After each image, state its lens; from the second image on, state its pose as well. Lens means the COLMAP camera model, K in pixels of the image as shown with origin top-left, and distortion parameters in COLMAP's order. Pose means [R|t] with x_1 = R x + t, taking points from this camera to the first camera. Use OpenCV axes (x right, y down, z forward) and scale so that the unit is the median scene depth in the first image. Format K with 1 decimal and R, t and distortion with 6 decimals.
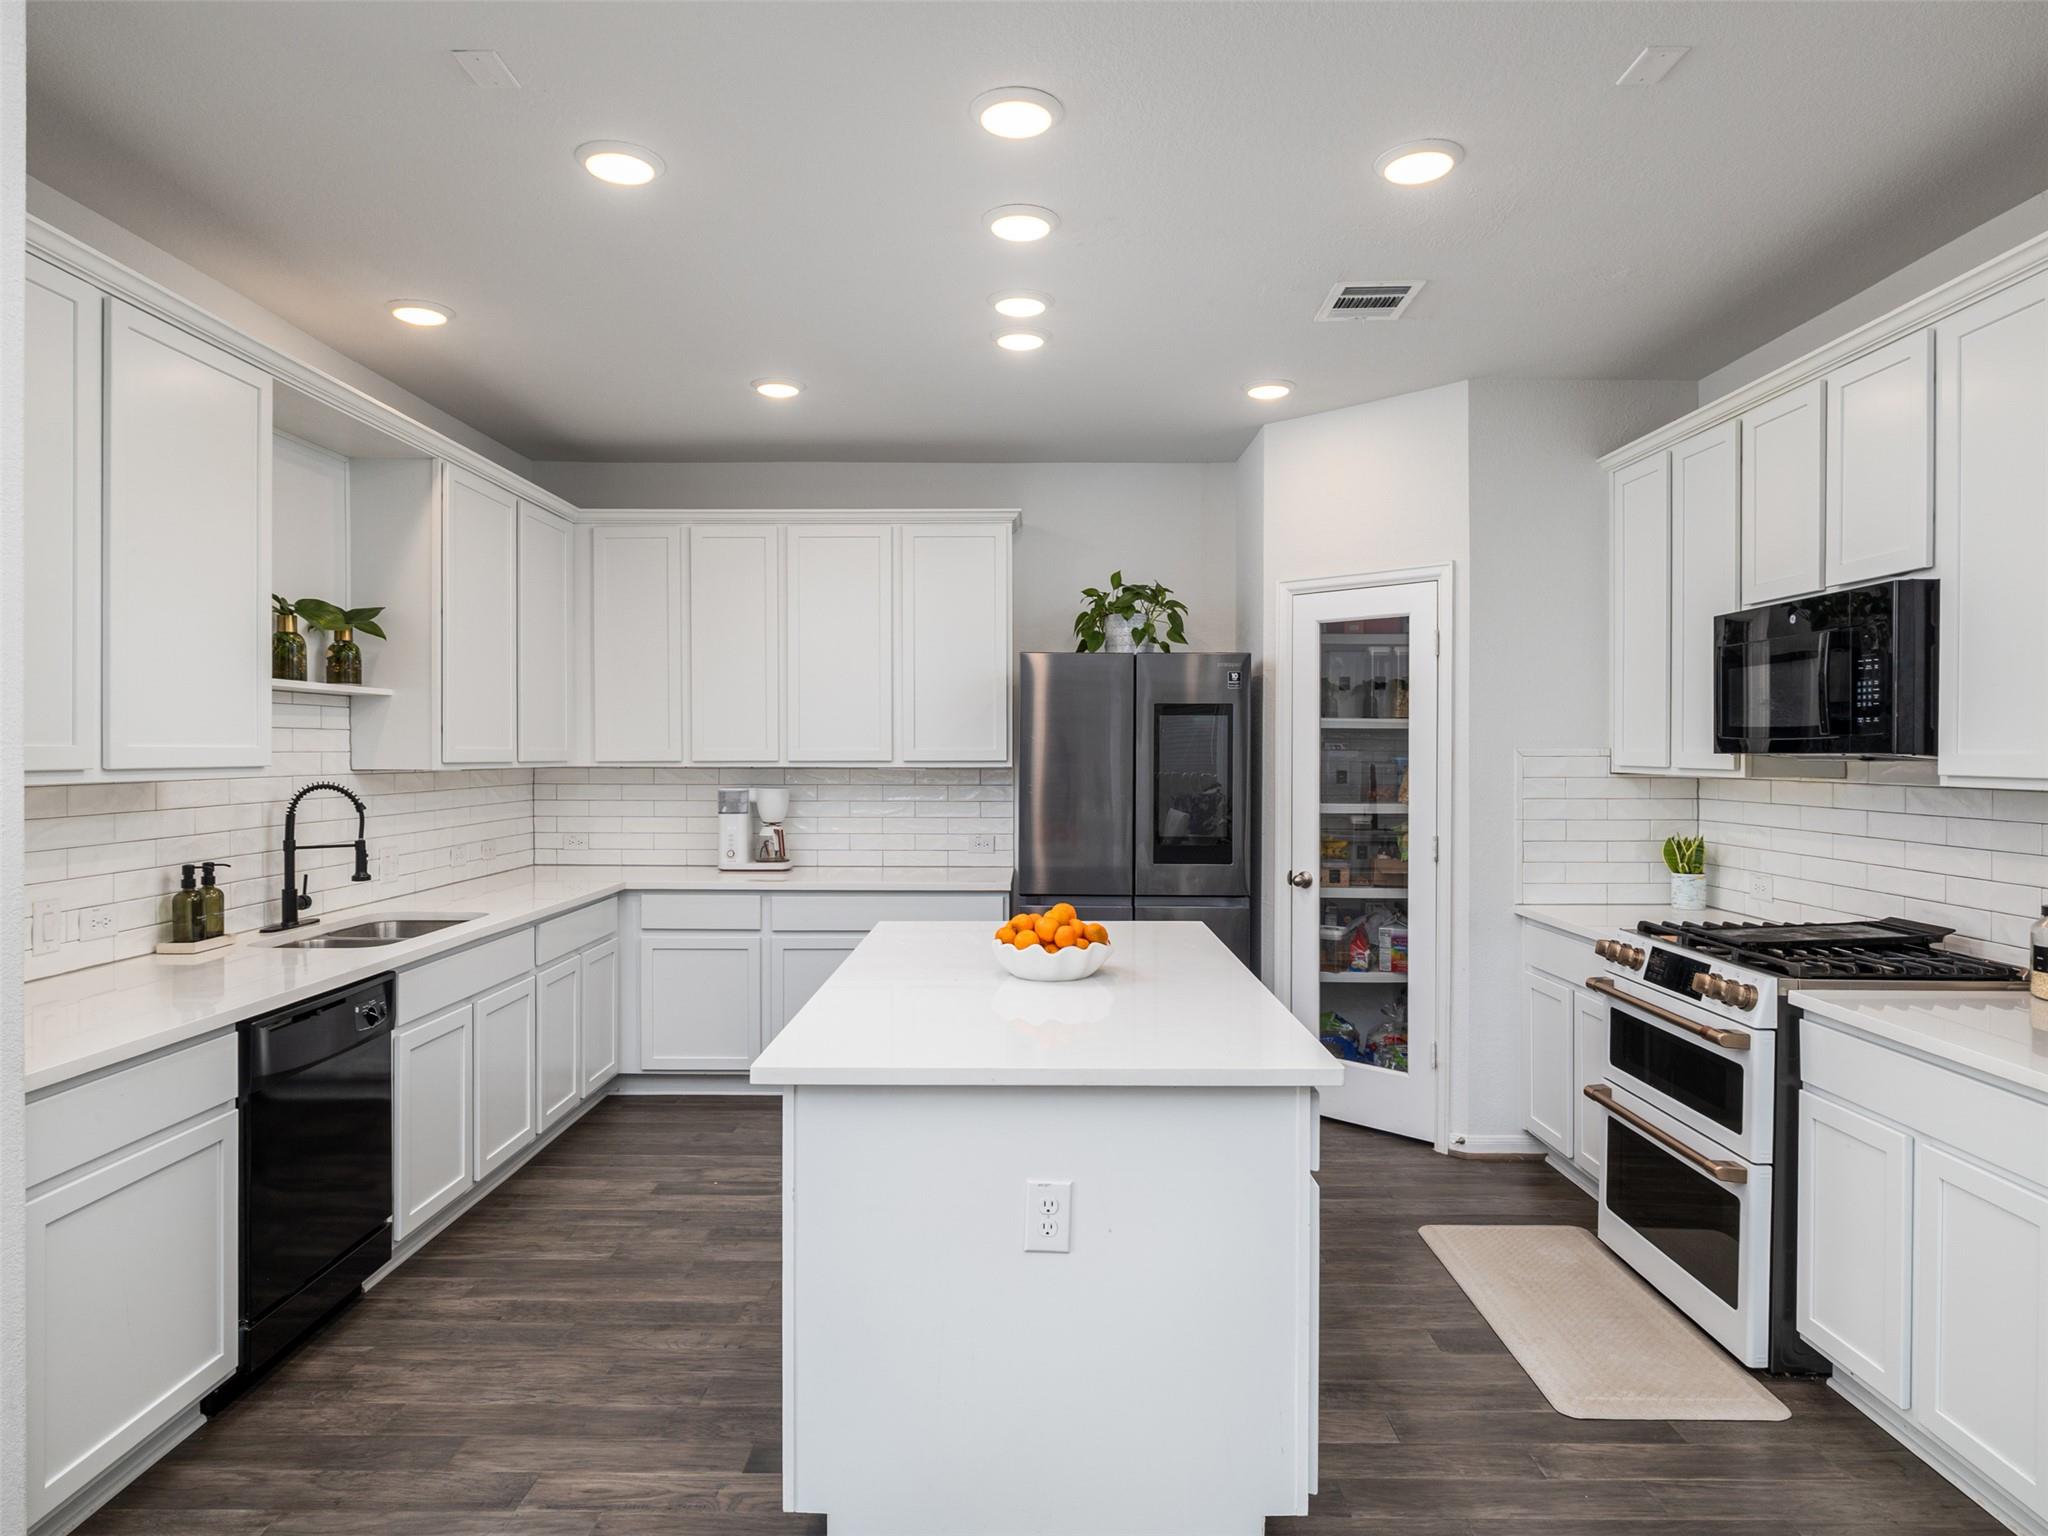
lens RADIAL K [[1205.0, 0, 1024.0], [0, 1205.0, 761.6], [0, 0, 1]] dist [-0.000809, -0.000140]
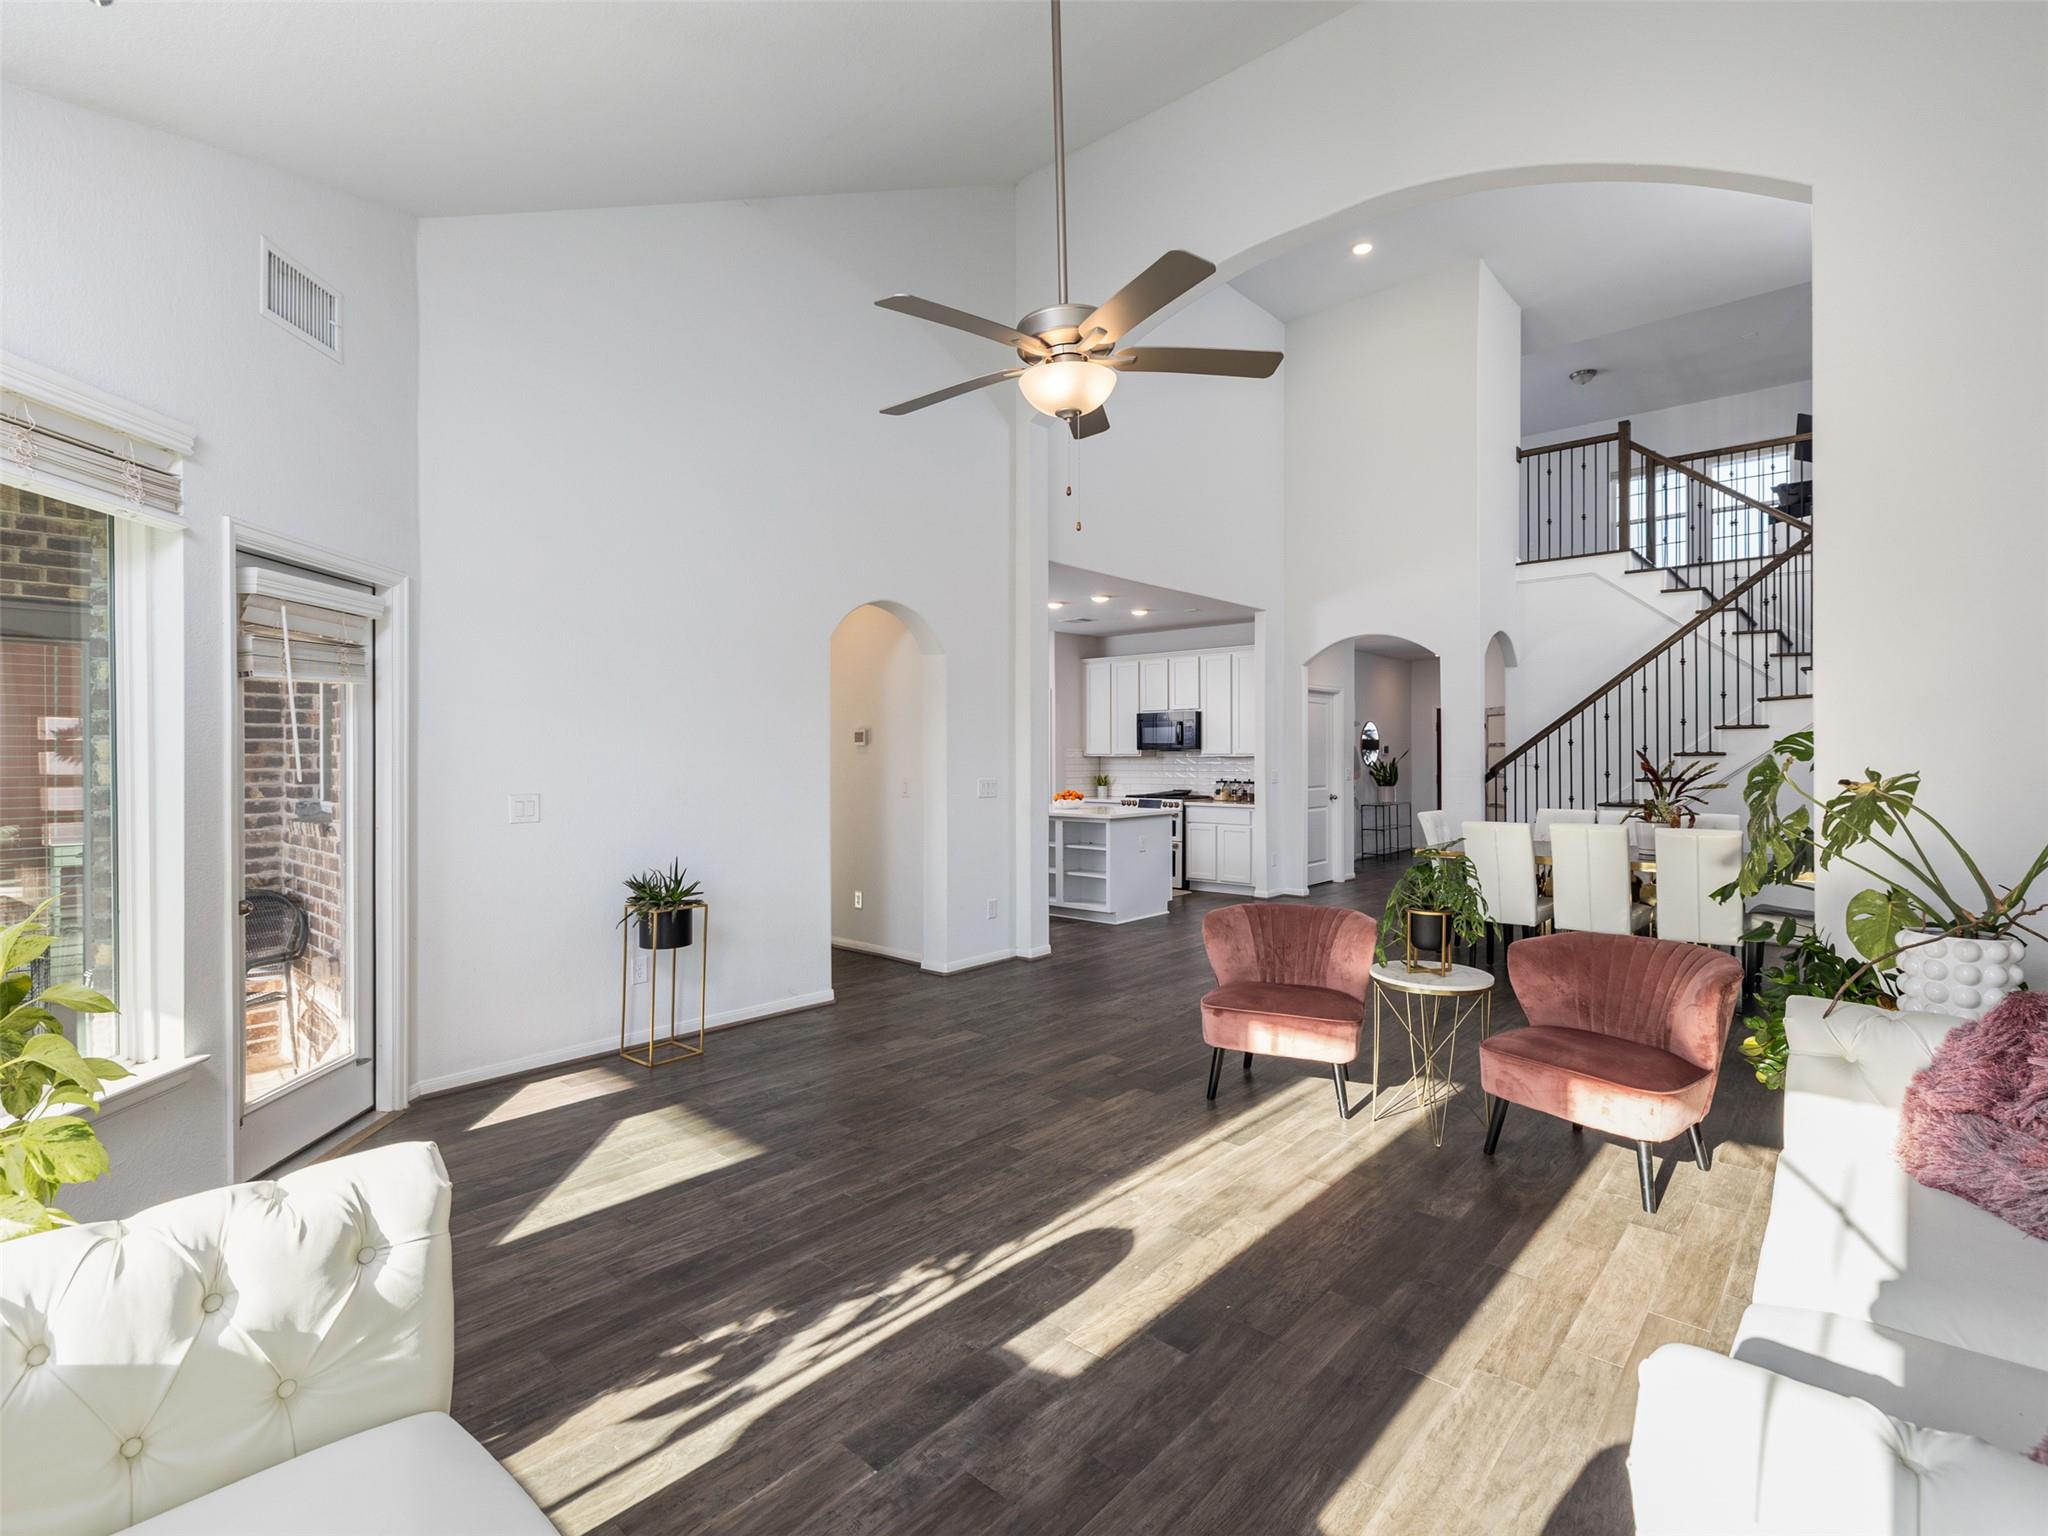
lens RADIAL K [[990.2, 0, 1023.6], [0, 990.2, 765.2], [0, 0, 1]] dist [0.024953, -0.000092]
pose [[0.649774, -0.001328, 0.760126, -2.527230], [0.000248, 0.999999, 0.001535, 0.045942], [-0.760128, -0.000809, 0.649773, -0.931702]]
